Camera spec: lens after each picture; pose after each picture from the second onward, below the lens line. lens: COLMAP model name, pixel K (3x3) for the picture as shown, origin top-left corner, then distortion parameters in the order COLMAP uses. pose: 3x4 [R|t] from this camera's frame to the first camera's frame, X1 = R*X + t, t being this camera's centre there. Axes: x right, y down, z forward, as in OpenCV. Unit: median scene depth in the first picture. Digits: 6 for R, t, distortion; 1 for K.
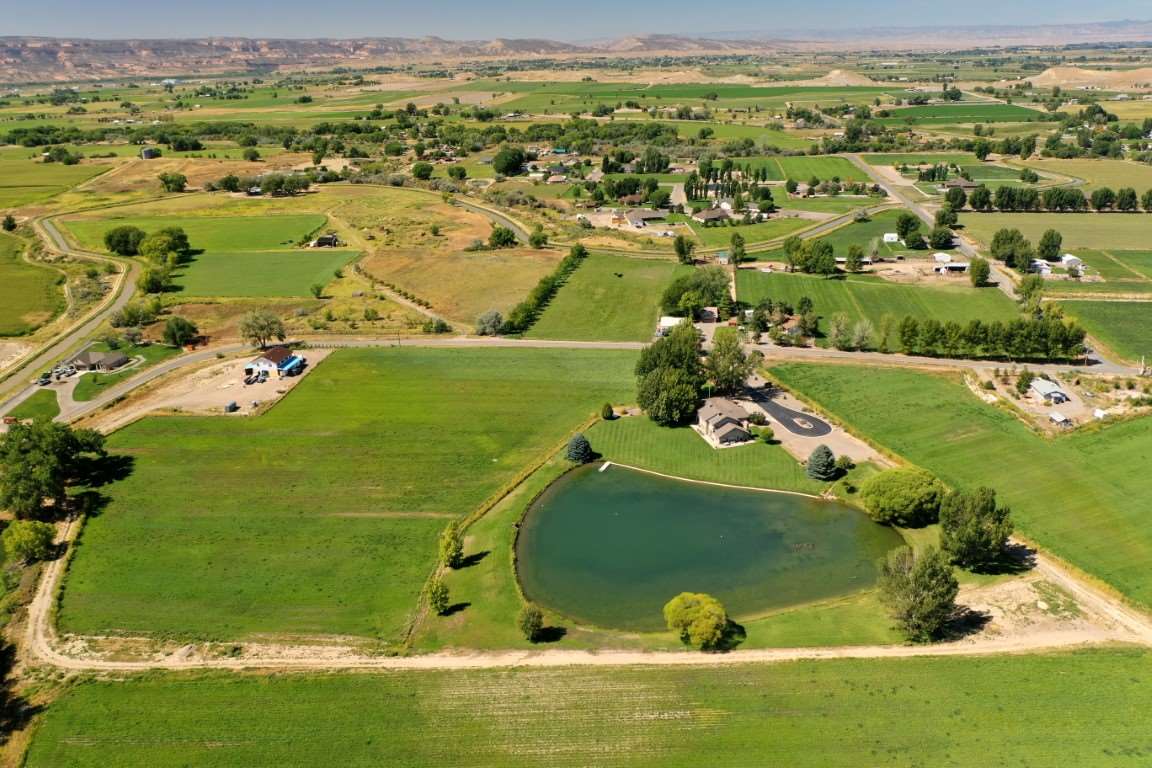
lens RADIAL K [[900.6, 0, 578.1], [0, 900.6, 383.0], [0, 0, 1]] dist [-0.017294, -0.001868]
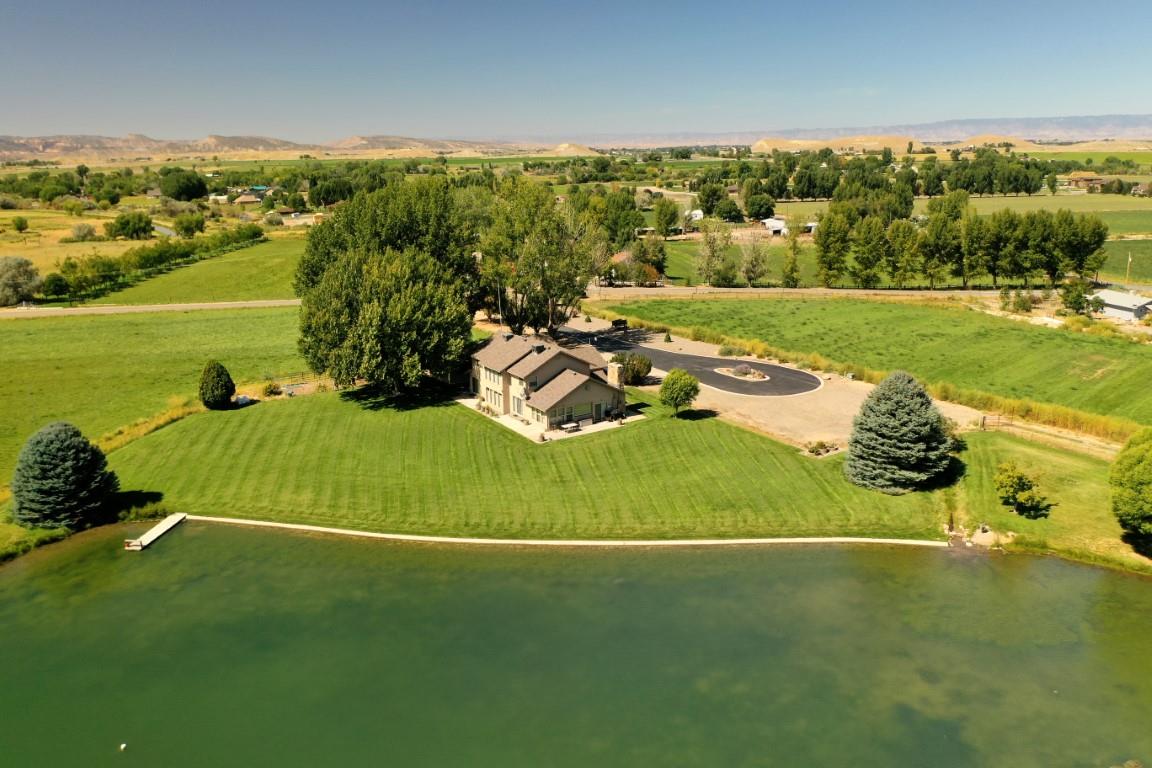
lens RADIAL K [[900.6, 0, 580.3], [0, 900.6, 390.0], [0, 0, 1]] dist [-0.017294, -0.001868]
pose [[0.957847, -0.068265, 0.279050, 0.073207], [0.095836, 0.991643, -0.086370, 0.079639], [-0.270822, 0.109473, 0.956384, 0.649754]]
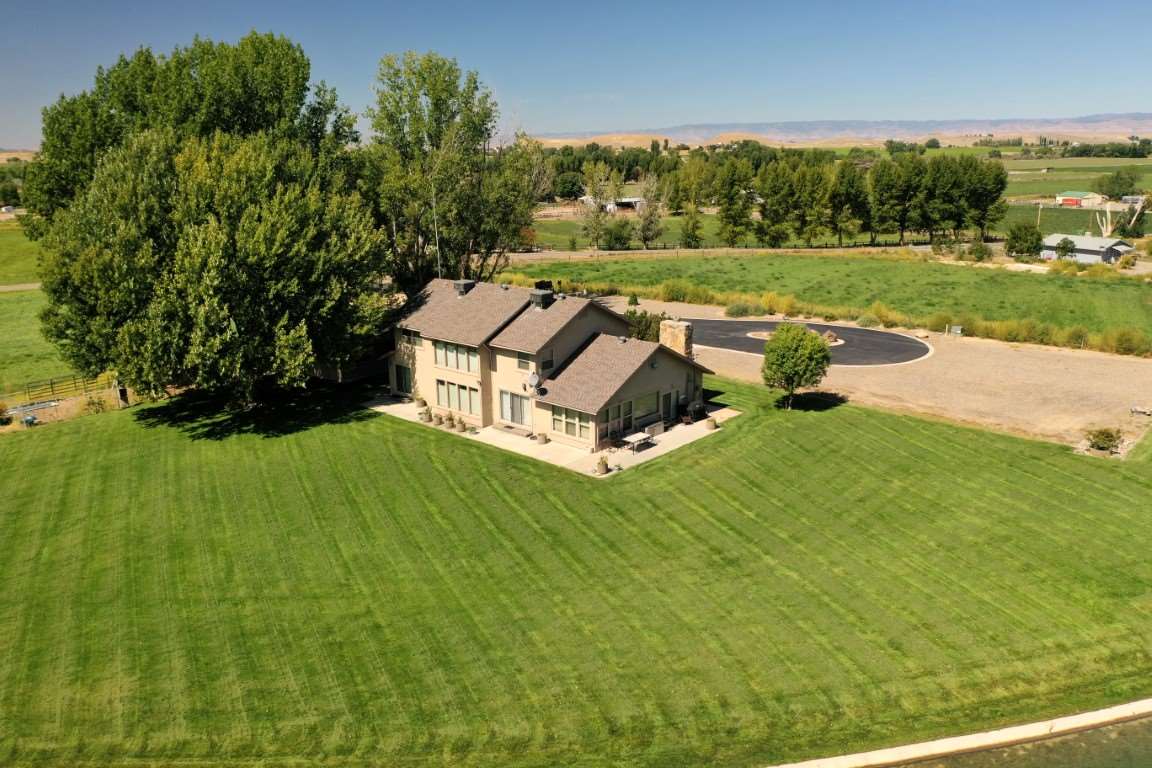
lens RADIAL K [[900.6, 0, 577.6], [0, 900.6, 383.9], [0, 0, 1]] dist [-0.017294, -0.001868]
pose [[0.850730, -0.126884, 0.510057, 0.064814], [0.183250, 0.981136, -0.061572, 0.062634], [-0.492623, 0.145849, 0.857934, 0.819424]]
